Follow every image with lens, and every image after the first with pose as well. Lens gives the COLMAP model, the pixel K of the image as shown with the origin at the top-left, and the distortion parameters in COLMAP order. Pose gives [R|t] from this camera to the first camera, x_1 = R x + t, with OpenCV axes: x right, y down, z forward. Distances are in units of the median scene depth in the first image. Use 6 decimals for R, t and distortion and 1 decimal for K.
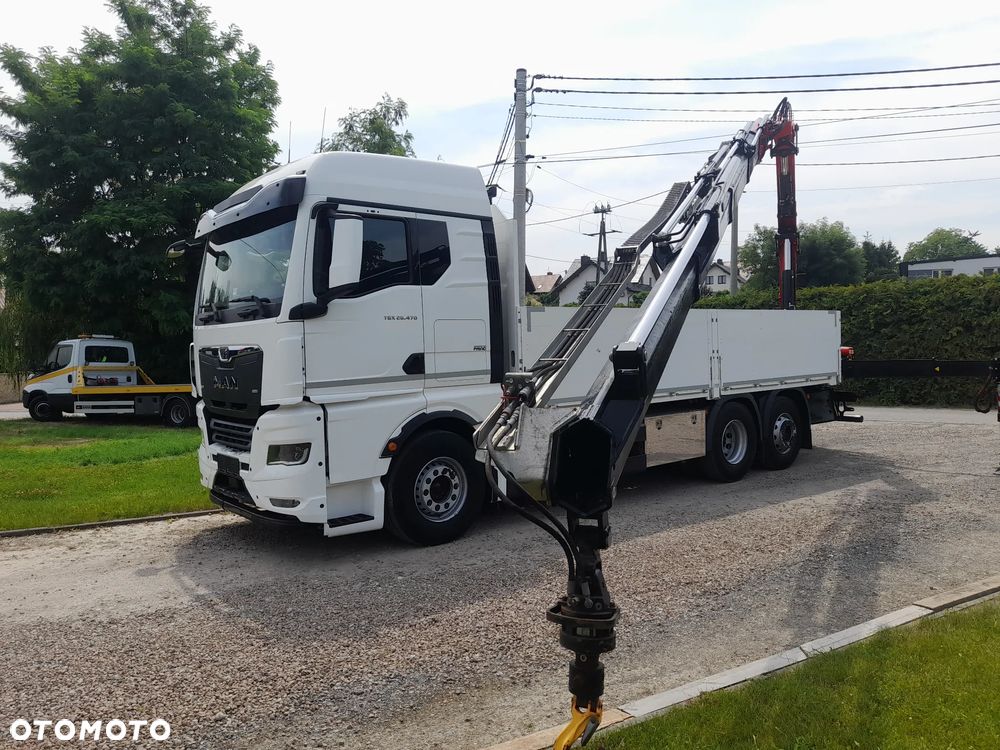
lens RADIAL K [[726.0, 0, 494.6], [0, 726.0, 378.4], [0, 0, 1]] dist [0.063237, -0.064011]
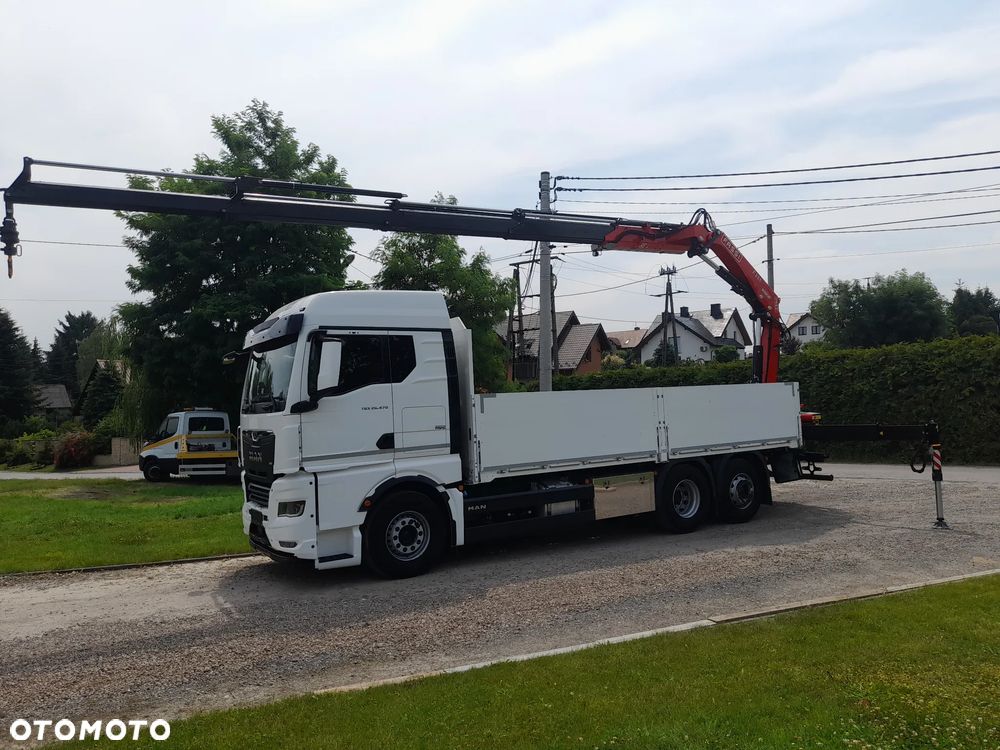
lens RADIAL K [[726.0, 0, 494.6], [0, 726.0, 378.4], [0, 0, 1]] dist [0.063237, -0.064011]
pose [[0.991013, -0.023484, -0.131685, 0.249960], [0.013417, 0.996955, -0.076817, -0.027631], [0.133088, 0.074360, 0.988311, -0.297073]]
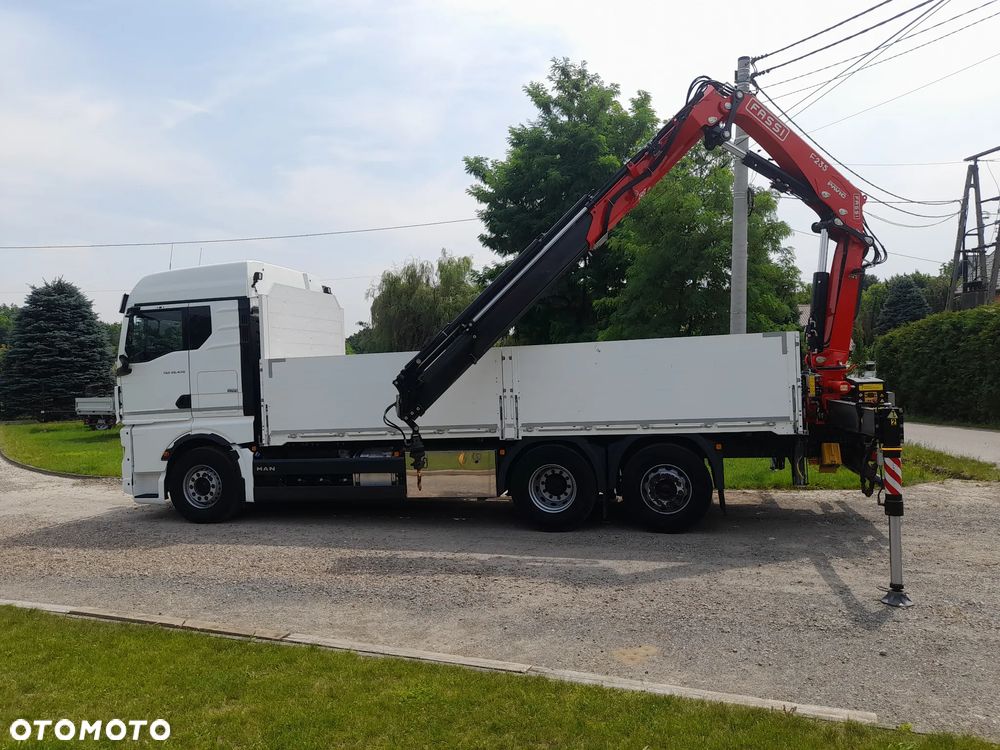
lens RADIAL K [[721.6, 0, 484.8], [0, 721.6, 372.7], [0, 0, 1]] dist [0.056959, -0.072622]
pose [[0.605423, 0.001380, -0.795903, 1.374196], [-0.008778, 0.999949, -0.004944, -0.072818], [0.795856, 0.009979, 0.605404, 0.527508]]
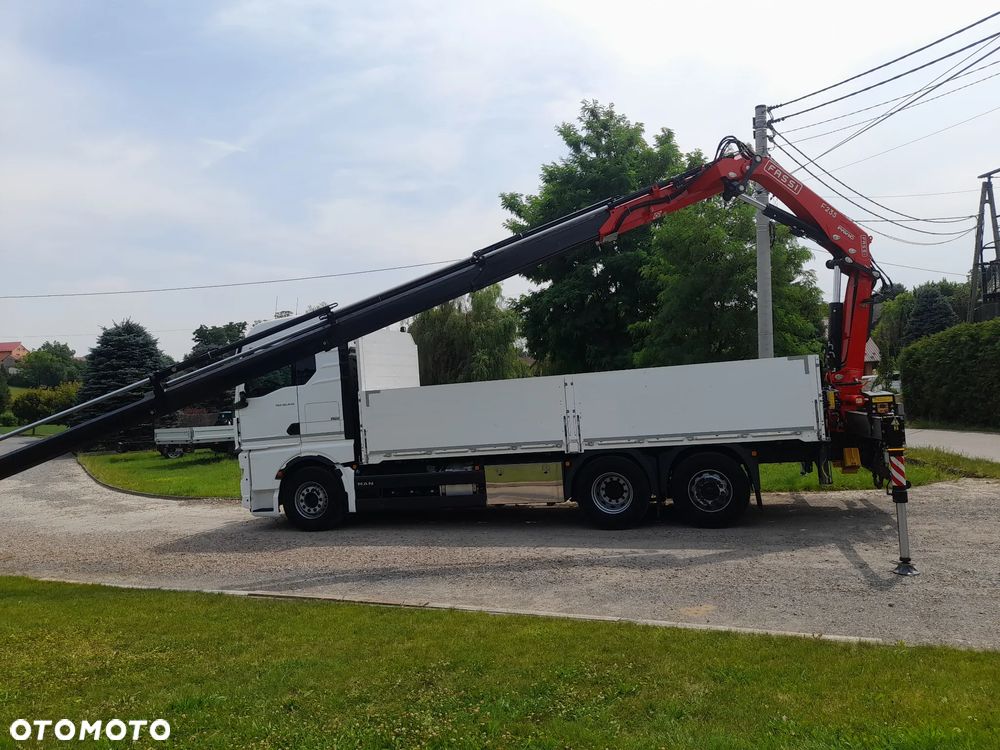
lens RADIAL K [[710.8, 0, 486.8], [0, 710.8, 372.8], [0, 0, 1]] dist [0.058924, -0.059209]
pose [[0.574658, -0.040960, -0.817368, 1.500261], [0.022609, 0.999160, -0.034174, -0.081225], [0.818081, 0.001159, 0.575102, 0.336048]]
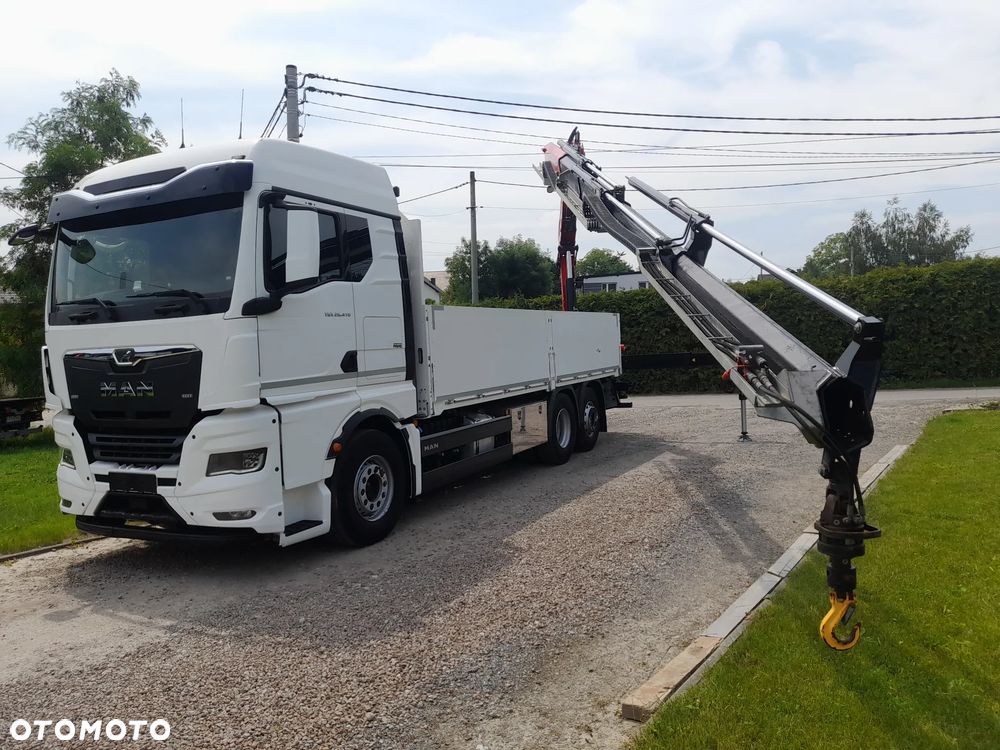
lens RADIAL K [[726.0, 0, 494.6], [0, 726.0, 378.4], [0, 0, 1]] dist [0.063237, -0.064011]
pose [[0.915029, -0.034748, 0.401888, -0.299825], [0.038857, 0.999243, -0.002074, 0.011052], [-0.401512, 0.017514, 0.915686, 0.019814]]
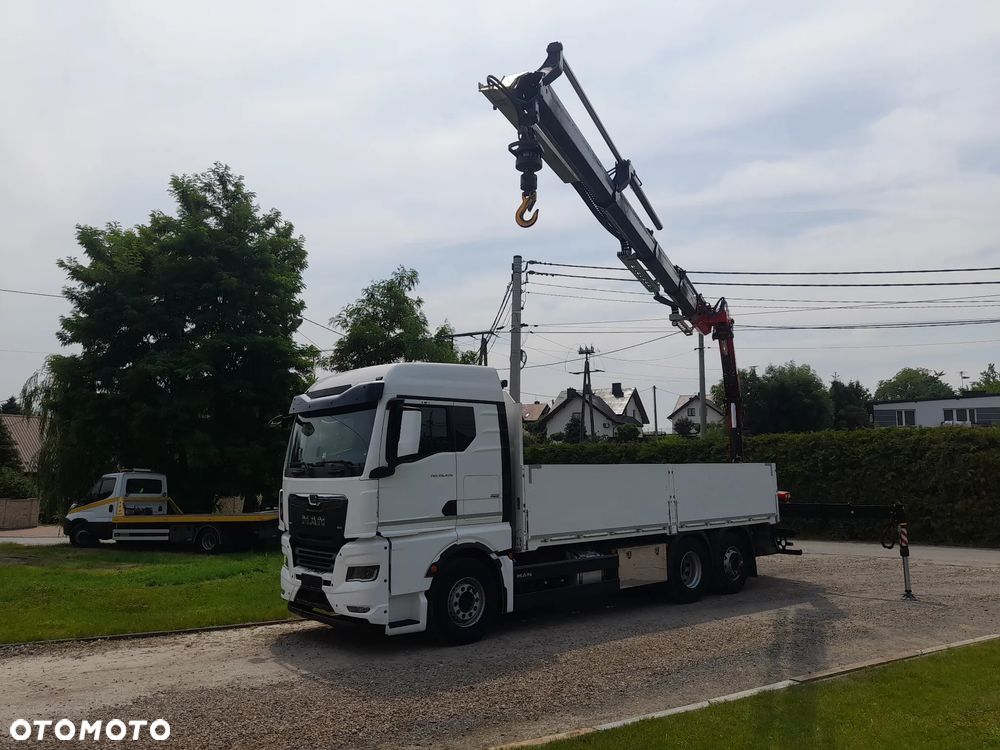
lens RADIAL K [[726.5, 0, 489.4], [0, 726.5, 378.0], [0, 0, 1]] dist [0.059713, -0.068544]
pose [[0.999876, 0.012335, 0.009817, -0.046621], [-0.010461, 0.984997, -0.172253, -0.024177], [-0.011794, 0.172129, 0.985004, -0.396960]]
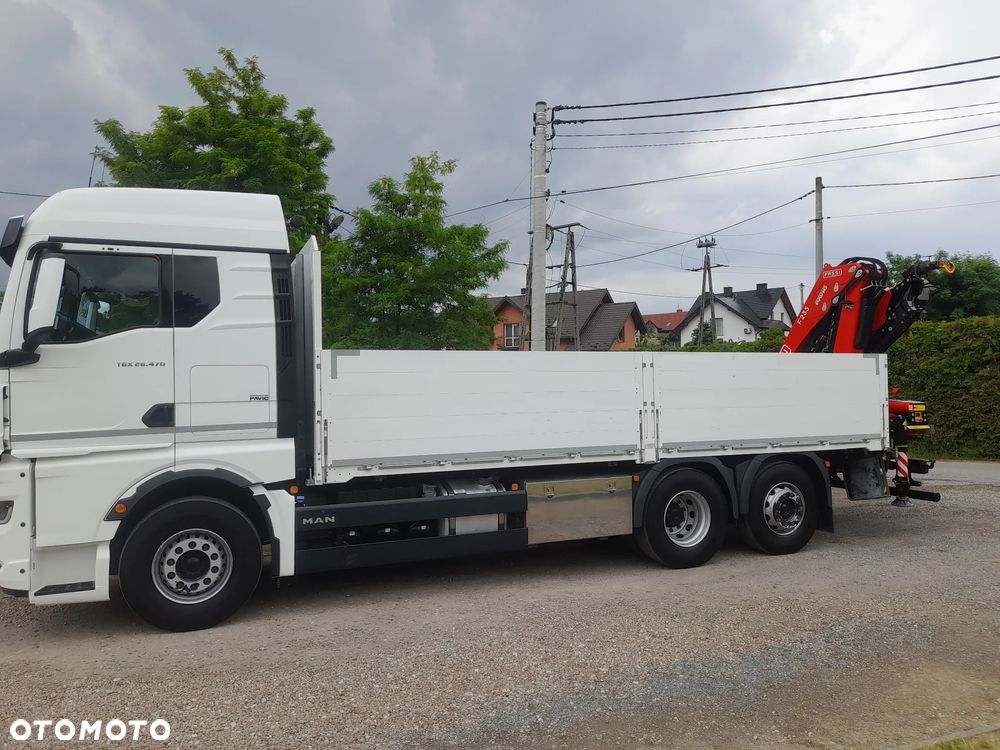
lens RADIAL K [[729.3, 0, 509.1], [0, 729.3, 379.7], [0, 0, 1]] dist [0.089349, -0.119700]
pose [[0.955486, -0.000453, -0.295035, 0.520678], [-0.018600, 0.997917, -0.061772, -0.014210], [0.294448, 0.064510, 0.953488, 0.236310]]
